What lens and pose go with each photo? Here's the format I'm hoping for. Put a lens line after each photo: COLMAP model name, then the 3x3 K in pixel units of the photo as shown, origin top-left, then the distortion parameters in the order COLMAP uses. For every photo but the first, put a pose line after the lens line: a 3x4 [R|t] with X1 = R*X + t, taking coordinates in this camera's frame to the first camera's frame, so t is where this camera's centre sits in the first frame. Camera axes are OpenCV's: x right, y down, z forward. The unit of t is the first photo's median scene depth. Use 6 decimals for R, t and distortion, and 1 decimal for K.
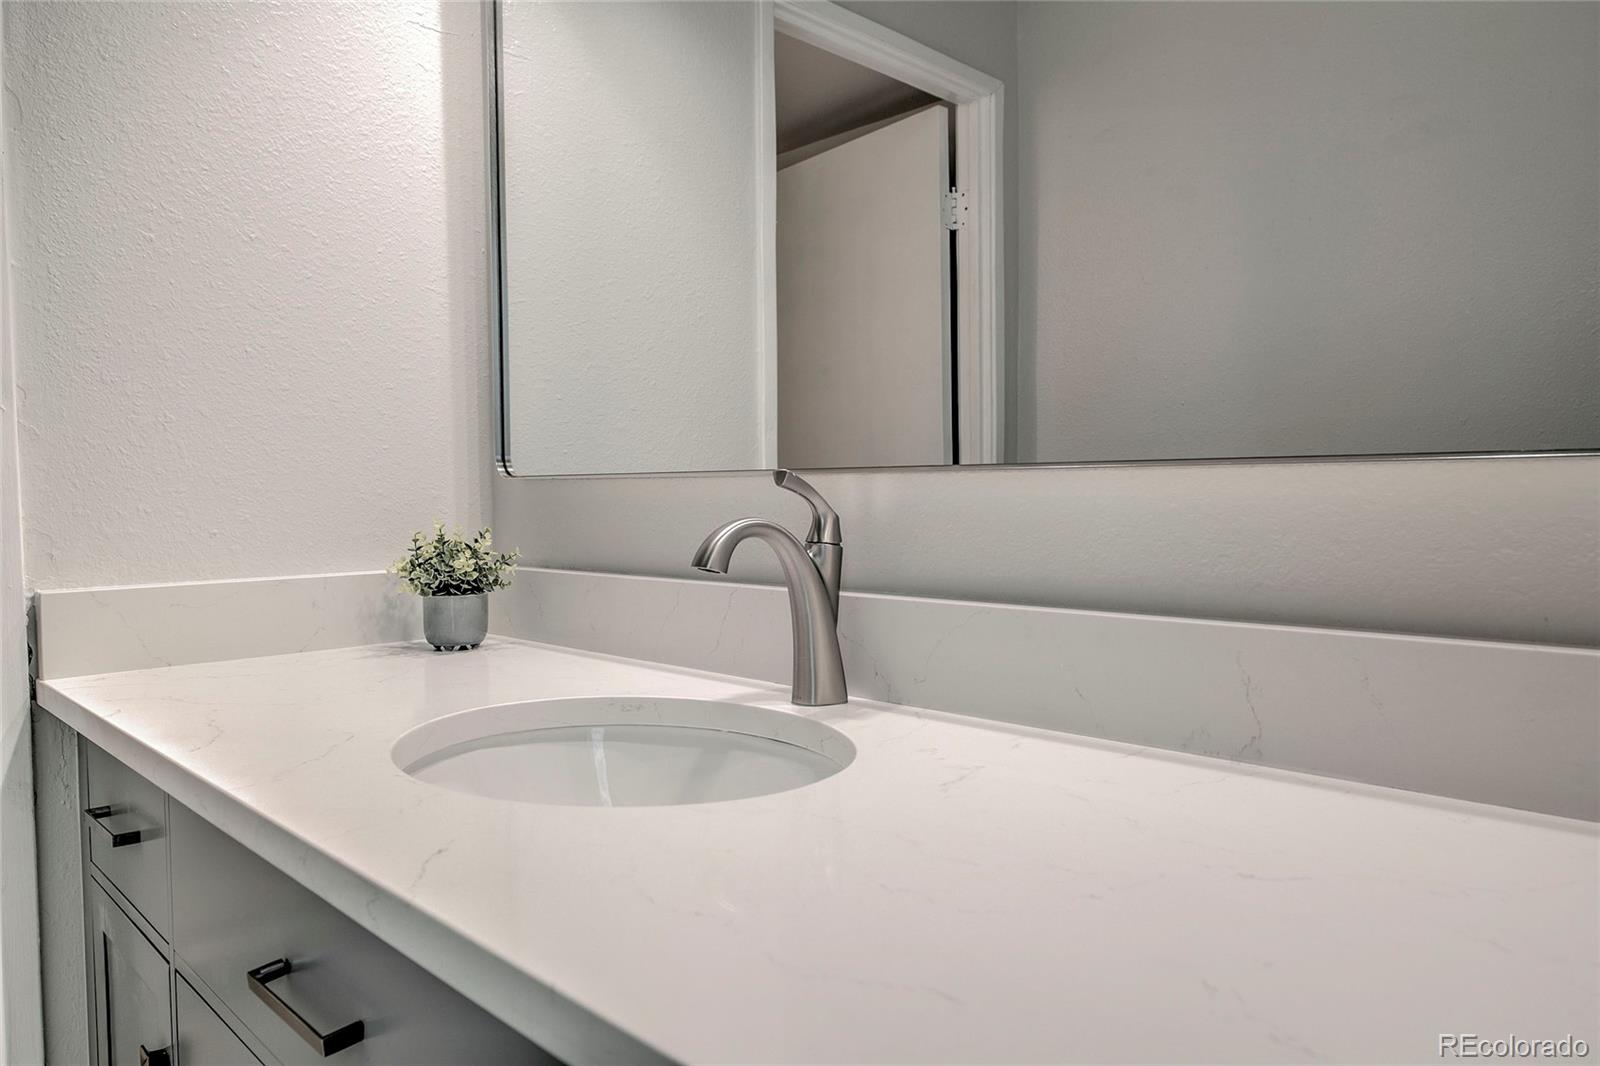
lens RADIAL K [[1070.4, 0, 800.0], [0, 1070.4, 533.0], [0, 0, 1]] dist [0.009320, 0.005461]
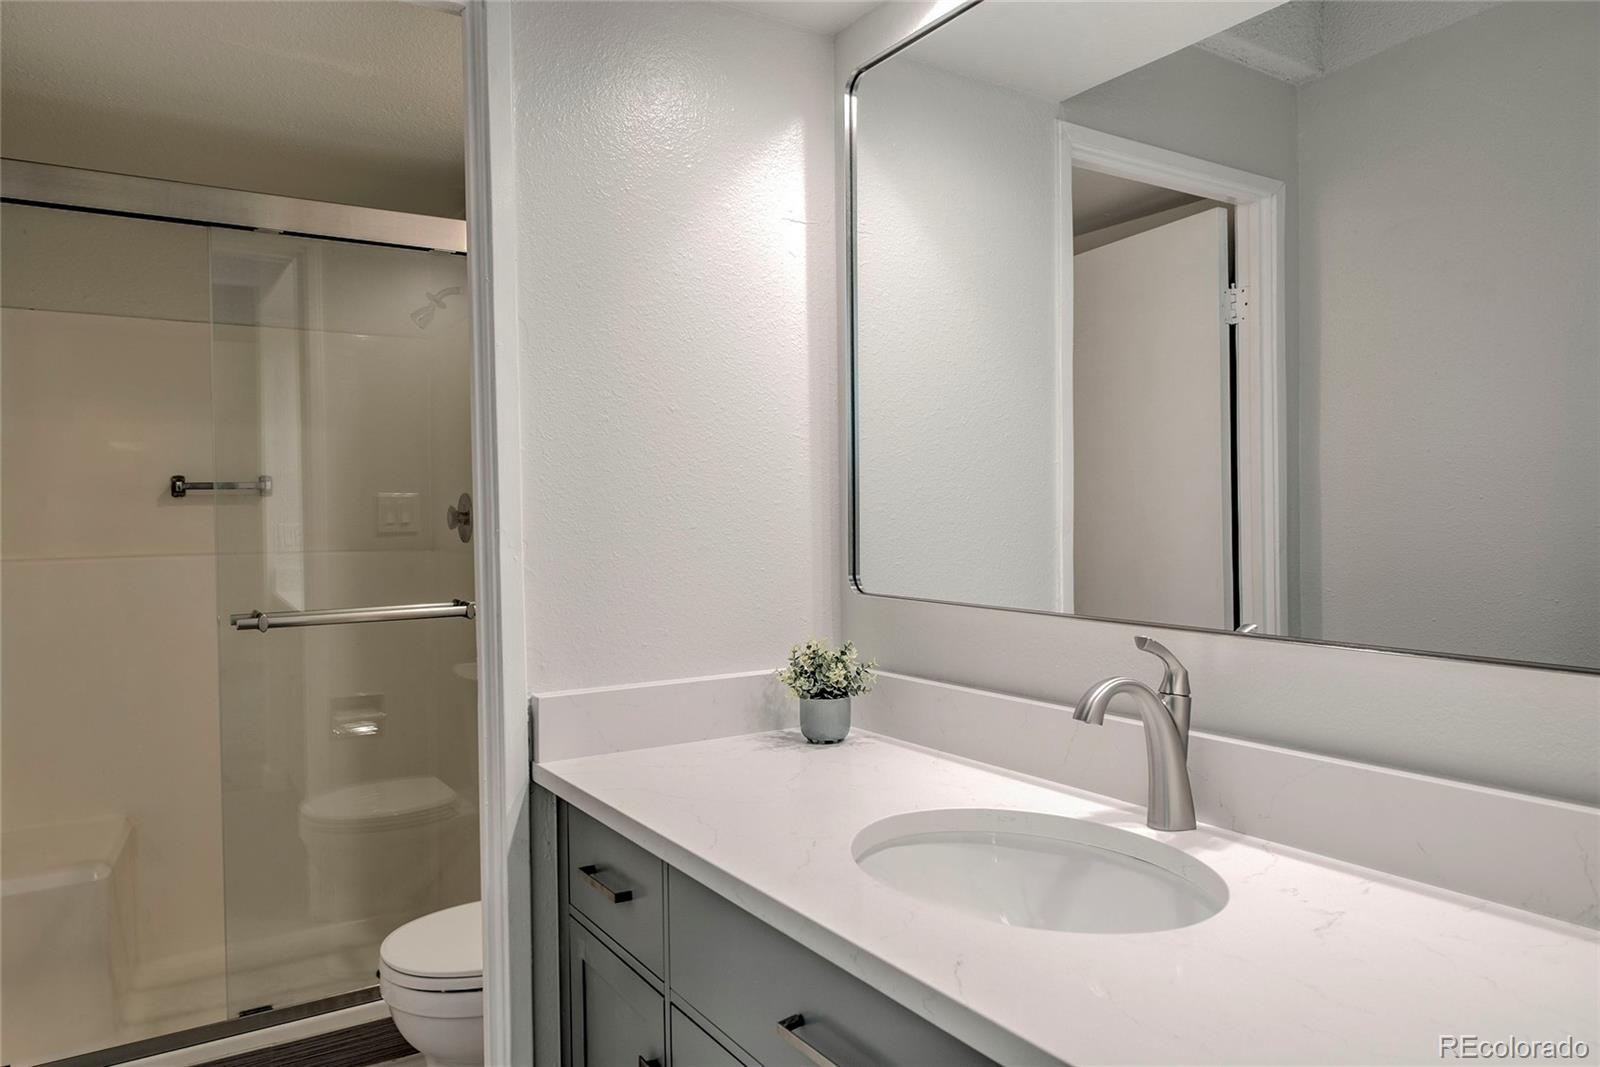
lens RADIAL K [[1070.4, 0, 800.0], [0, 1070.4, 533.5], [0, 0, 1]] dist [0.009320, 0.005461]
pose [[0.979137, 0.002543, -0.203186, -0.119169], [-0.006504, 0.999802, -0.018829, -0.118530], [0.203098, 0.019757, 0.978959, -0.219924]]
